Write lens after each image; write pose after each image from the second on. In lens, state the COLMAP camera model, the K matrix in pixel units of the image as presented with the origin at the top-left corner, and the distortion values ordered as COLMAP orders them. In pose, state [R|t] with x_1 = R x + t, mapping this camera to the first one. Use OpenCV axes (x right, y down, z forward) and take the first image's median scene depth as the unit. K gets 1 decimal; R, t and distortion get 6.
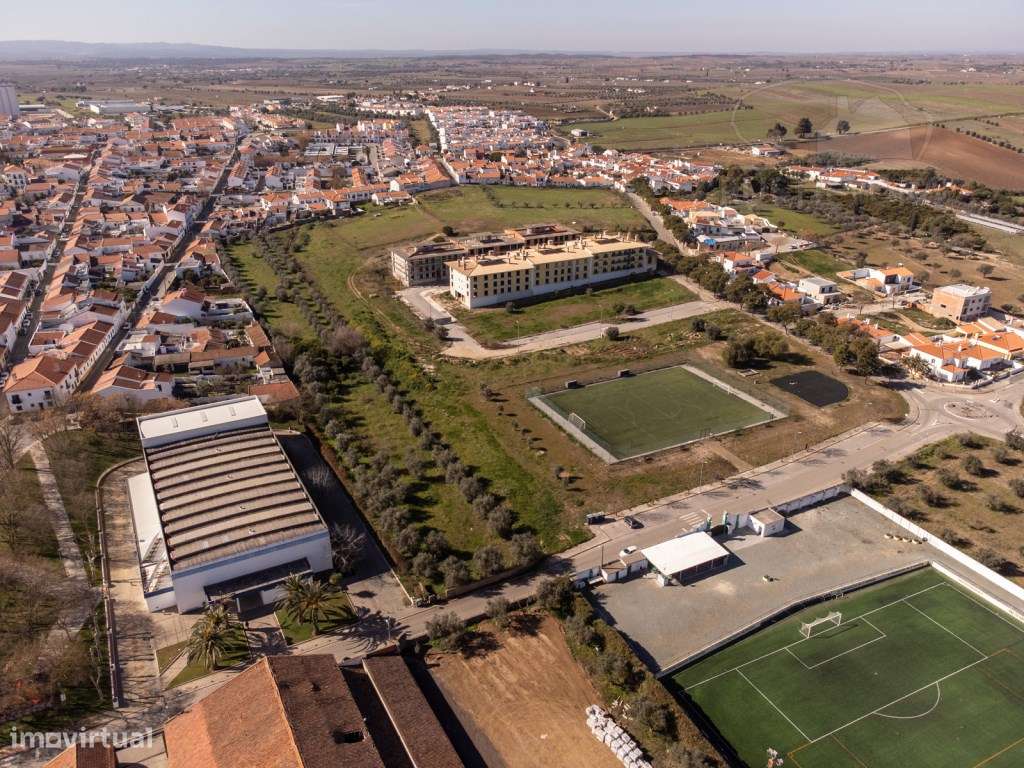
lens RADIAL K [[761.9, 0, 507.2], [0, 761.9, 384.4], [0, 0, 1]] dist [0.027009, -0.012632]
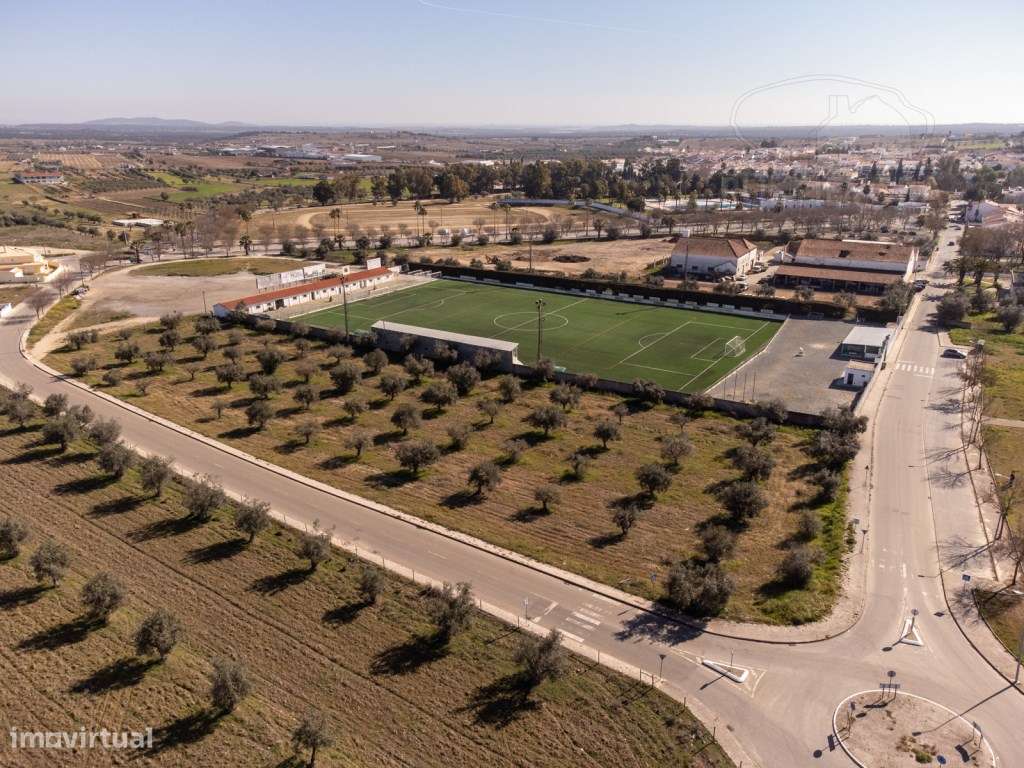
lens RADIAL K [[761.9, 0, 507.2], [0, 761.9, 384.4], [0, 0, 1]] dist [0.027009, -0.012632]
pose [[-0.858158, 0.165825, -0.485868, 0.620751], [-0.206252, 0.755305, 0.622073, -0.148005], [0.470134, 0.634048, -0.613969, 0.765425]]
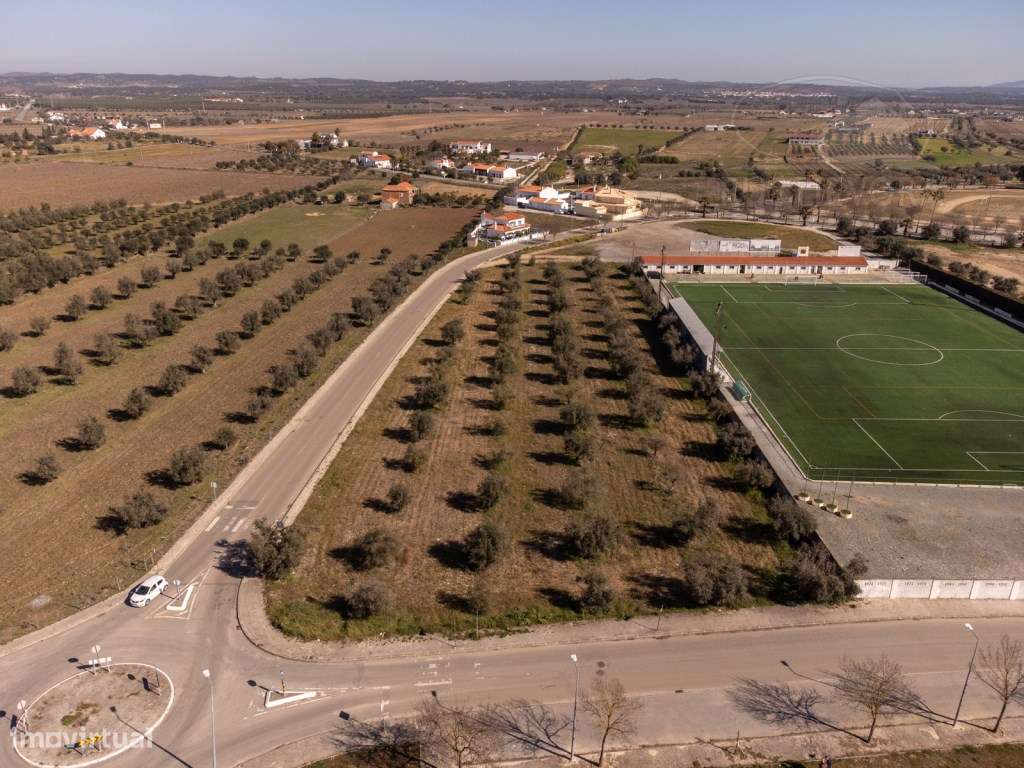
lens RADIAL K [[761.9, 0, 507.2], [0, 761.9, 384.4], [0, 0, 1]] dist [0.027009, -0.012632]
pose [[-0.887966, -0.171469, 0.426748, 0.277523], [0.181050, 0.722647, 0.667085, -0.153787], [-0.422773, 0.669612, -0.610641, 0.771176]]
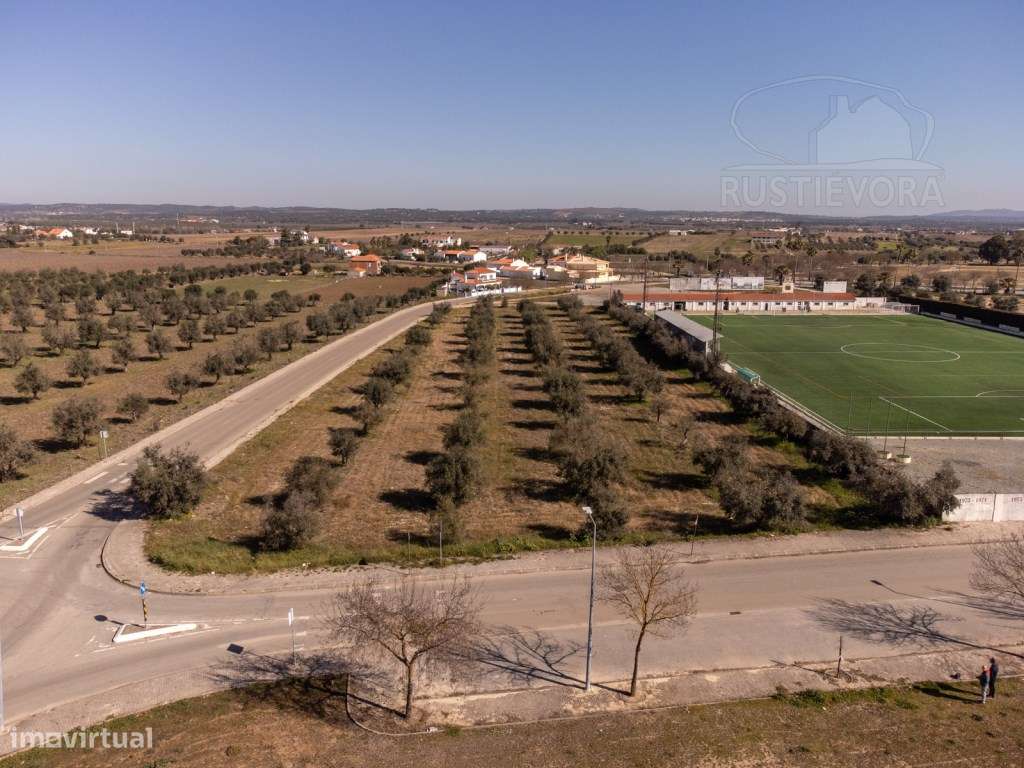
lens RADIAL K [[761.9, 0, 507.2], [0, 761.9, 384.4], [0, 0, 1]] dist [0.027009, -0.012632]
pose [[-0.905271, -0.094365, 0.414222, 0.294378], [0.168273, 0.815628, 0.553566, -0.065247], [-0.390088, 0.570830, -0.722485, 0.775506]]
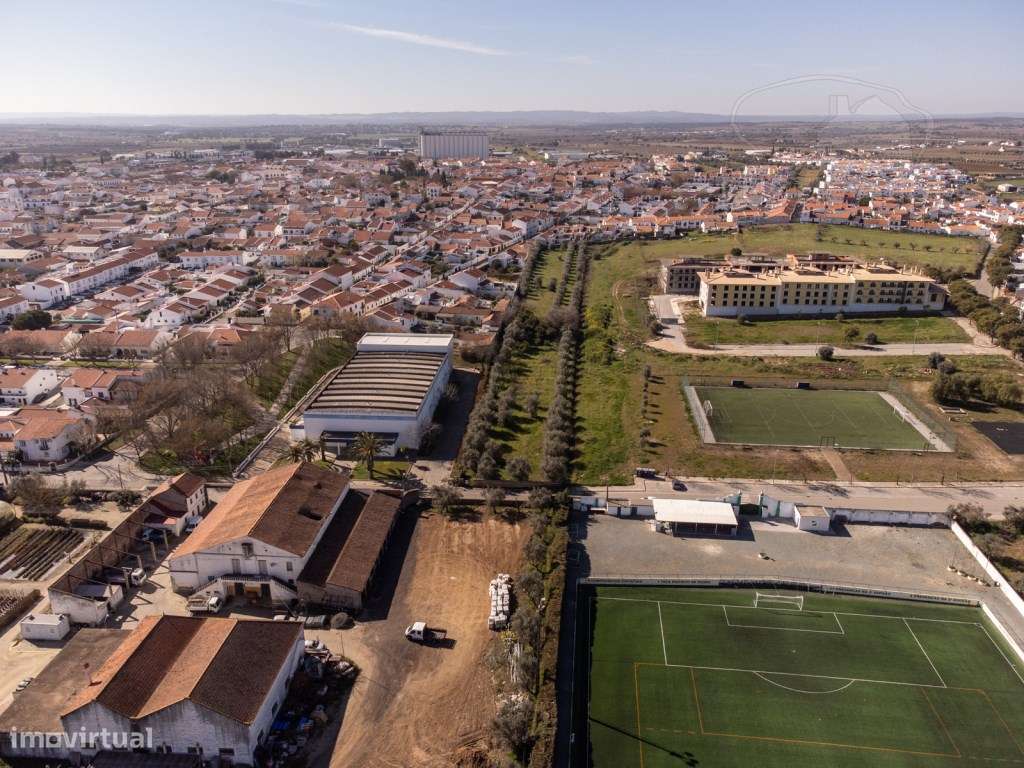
lens RADIAL K [[761.9, 0, 507.2], [0, 761.9, 384.4], [0, 0, 1]] dist [0.027009, -0.012632]
pose [[0.842755, 0.175762, -0.508795, 0.269464], [-0.213426, 0.976827, -0.016071, 0.064963], [0.494180, 0.122134, 0.860738, -0.012382]]
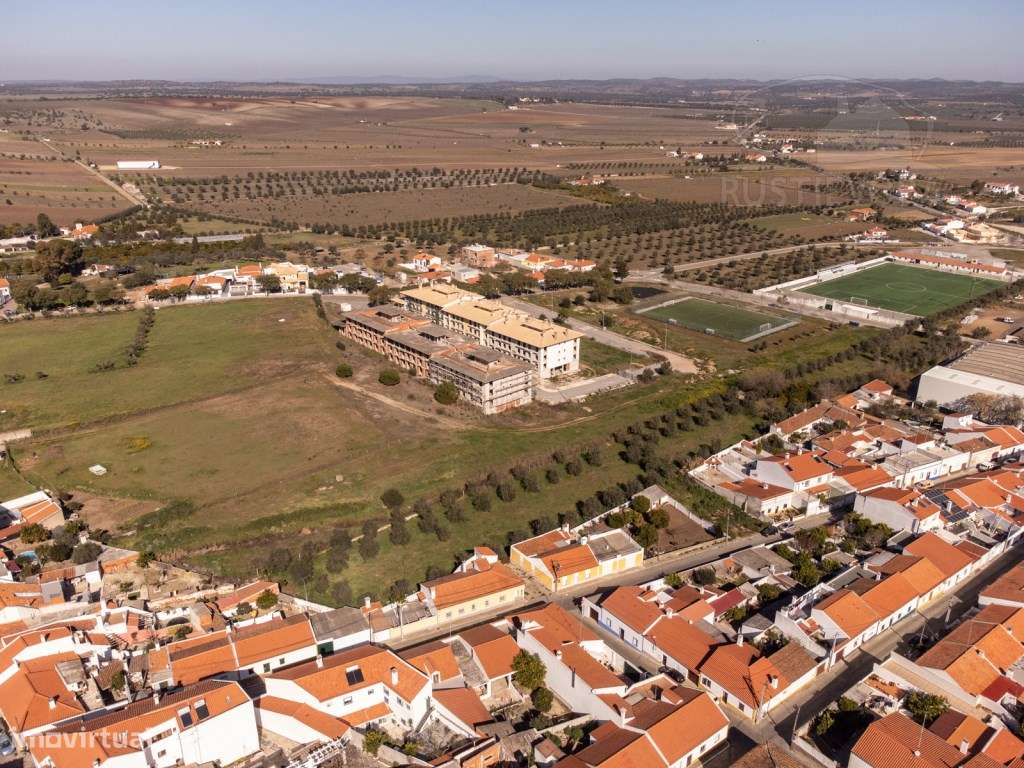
lens RADIAL K [[761.9, 0, 507.2], [0, 761.9, 384.4], [0, 0, 1]] dist [0.027009, -0.012632]
pose [[-0.238462, -0.356832, 0.903220, -0.885724], [0.389466, 0.816847, 0.425532, -0.520713], [-0.889636, 0.453247, -0.055813, 1.145364]]
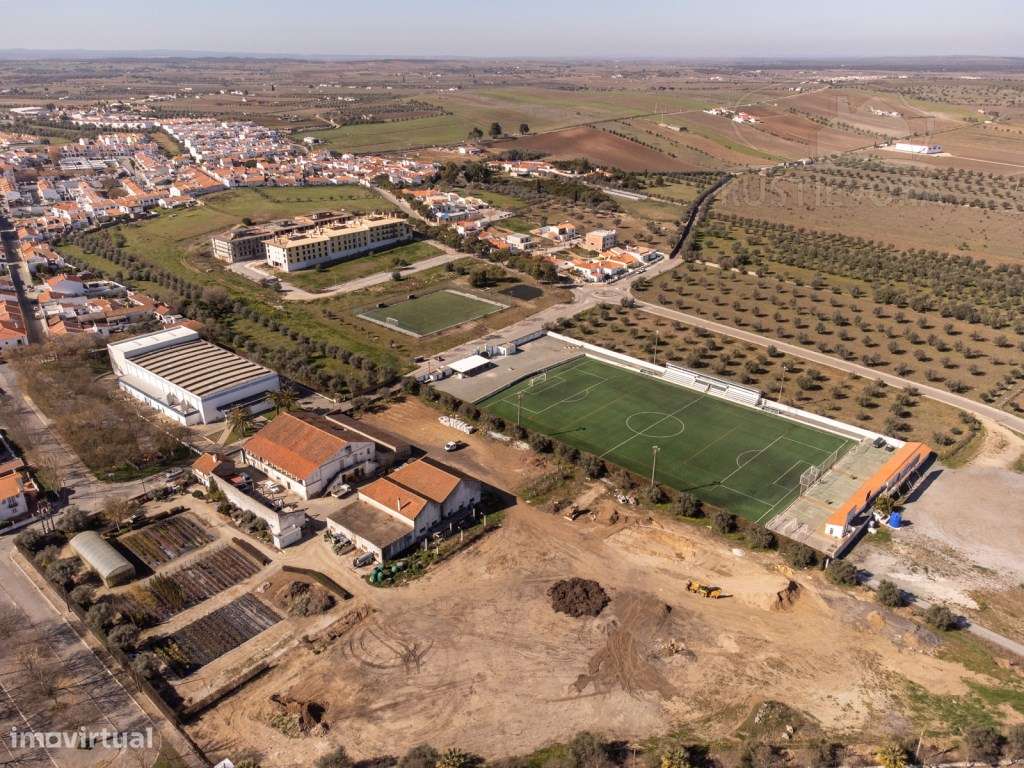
lens RADIAL K [[761.9, 0, 507.2], [0, 761.9, 384.4], [0, 0, 1]] dist [0.027009, -0.012632]
pose [[0.933179, -0.140464, 0.330828, -0.166782], [0.141260, 0.989733, 0.021766, 0.128519], [-0.330488, 0.026421, 0.943440, -0.436817]]
